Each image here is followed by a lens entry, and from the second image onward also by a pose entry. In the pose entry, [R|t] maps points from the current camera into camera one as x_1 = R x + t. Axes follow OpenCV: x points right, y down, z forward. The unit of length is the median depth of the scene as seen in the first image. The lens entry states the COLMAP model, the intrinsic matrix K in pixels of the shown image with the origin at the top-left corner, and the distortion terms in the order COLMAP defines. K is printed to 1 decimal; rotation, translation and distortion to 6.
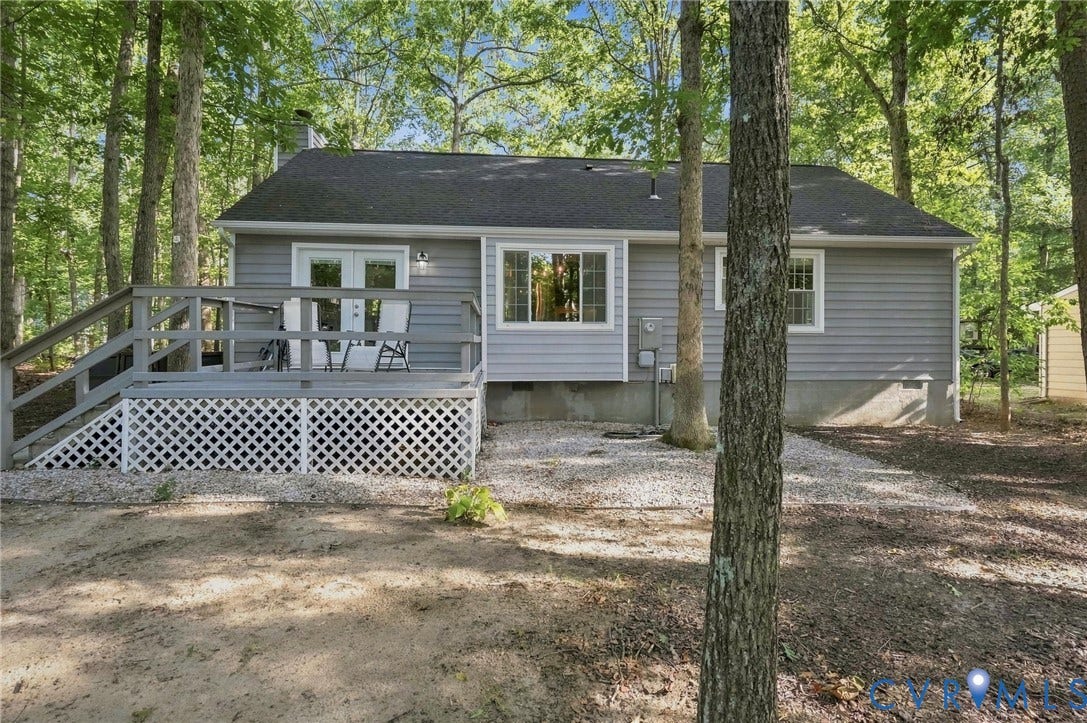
lens RADIAL K [[509.2, 0, 537.9], [0, 509.2, 353.3], [0, 0, 1]] dist [-0.001420, -0.000569]
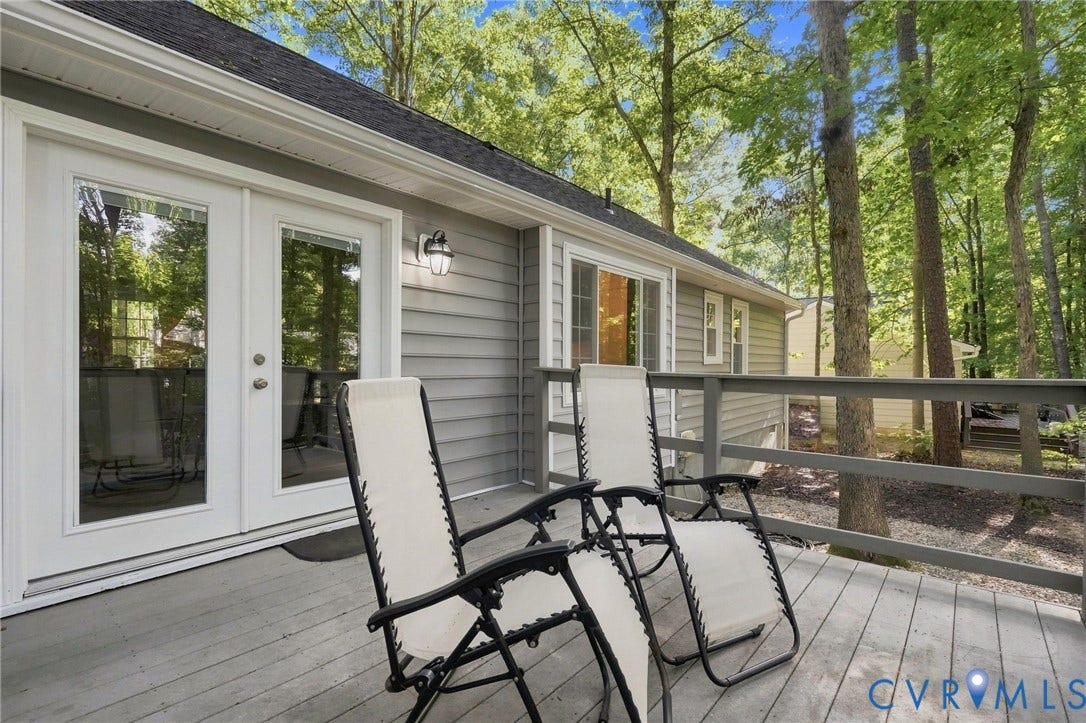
lens RADIAL K [[505.5, 0, 533.6], [0, 505.5, 380.0], [0, 0, 1]] dist [0.012877, -0.000257]
pose [[0.717689, -0.019468, 0.696092, -0.469925], [0.008393, 0.999778, 0.019308, -0.084878], [-0.696313, -0.008015, 0.717693, 0.646742]]
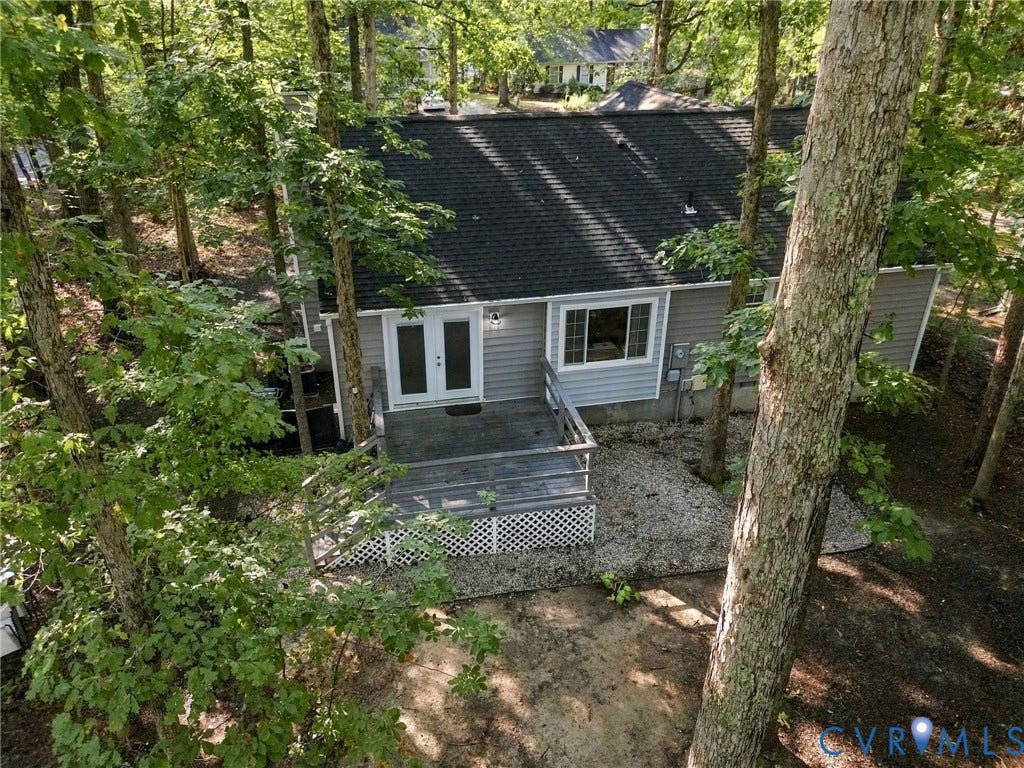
lens RADIAL K [[704.4, 0, 512.0], [0, 704.4, 384.0], [0, 0, 1]] dist [0.085887, -0.116591]
pose [[0.991422, -0.064615, 0.113613, -0.383205], [0.004877, 0.886934, 0.461871, -0.796531], [-0.130611, -0.457355, 0.879641, -0.470839]]
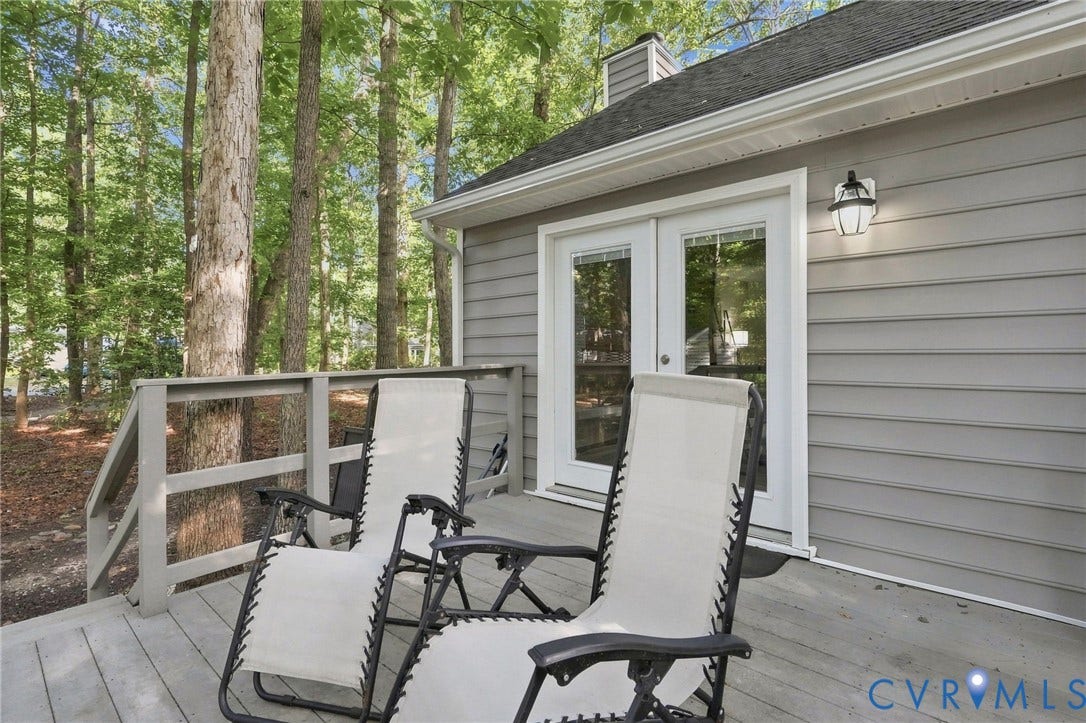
lens RADIAL K [[508.7, 0, 537.4], [0, 508.7, 353.3], [0, 0, 1]] dist [-0.001420, -0.000569]
pose [[0.689698, -0.010888, -0.724015, -0.144299], [-0.000893, 0.999873, -0.015887, -0.092909], [0.724096, 0.011604, 0.689601, 0.675453]]
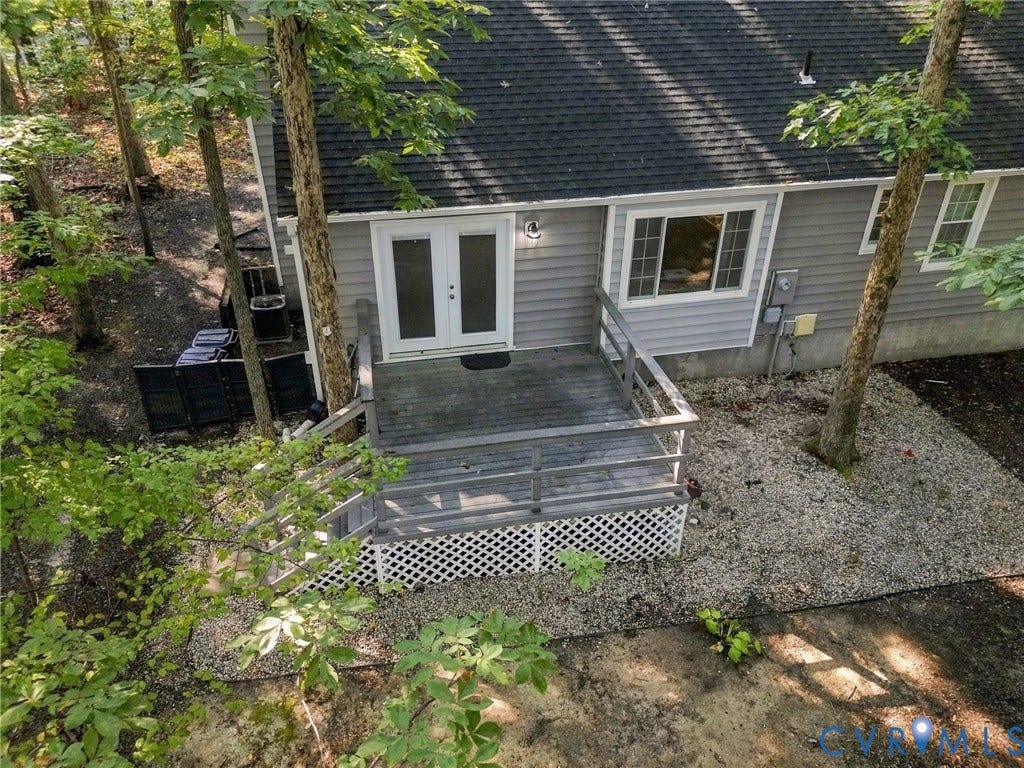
lens RADIAL K [[704.4, 0, 512.0], [0, 704.4, 384.0], [0, 0, 1]] dist [0.085887, -0.116591]
pose [[0.992547, -0.066493, 0.102125, -0.393224], [0.002907, 0.850705, 0.525635, -0.571001], [-0.121829, -0.521420, 0.844558, -0.058613]]
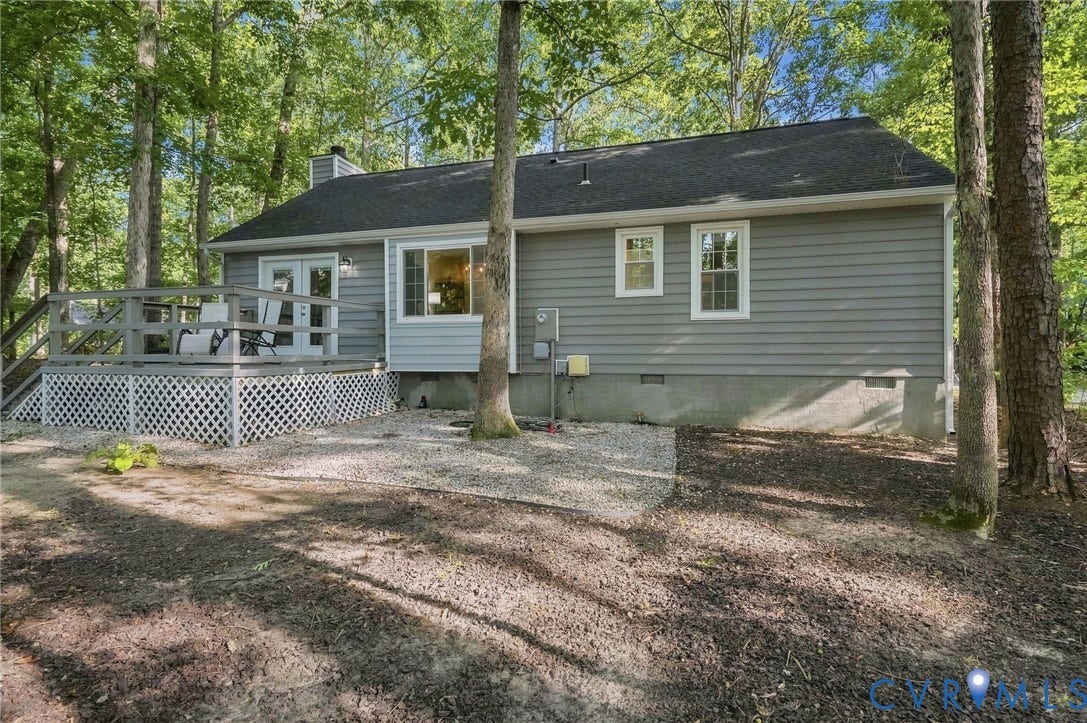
lens RADIAL K [[502.9, 0, 545.5], [0, 502.9, 359.5], [0, 0, 1]] dist [-0.001979, -0.000752]
pose [[0.935555, 0.000646, -0.353180, 0.591961], [-0.000086, 0.999999, 0.001601, 0.028292], [0.353181, -0.001467, 0.935554, 0.109671]]
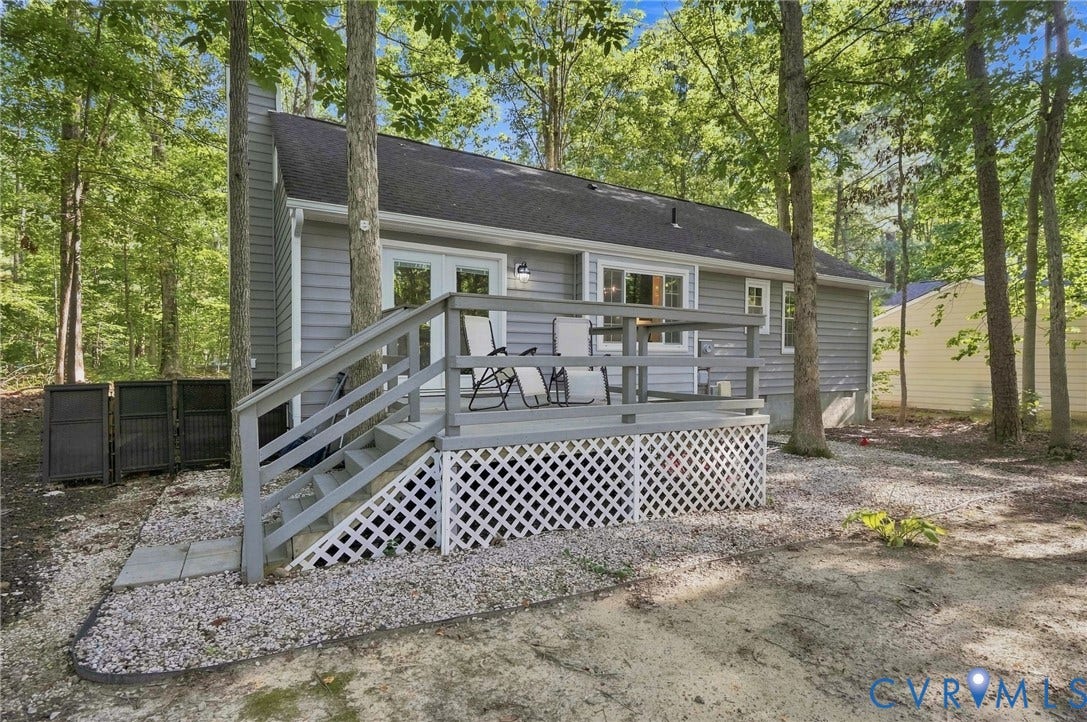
lens RADIAL K [[506.0, 0, 534.1], [0, 506.0, 379.6], [0, 0, 1]] dist [0.012877, -0.000257]
pose [[0.908494, -0.018962, 0.417468, -0.590735], [0.008999, 0.999626, 0.025823, -0.016859], [-0.417802, -0.019703, 0.908325, 0.182353]]
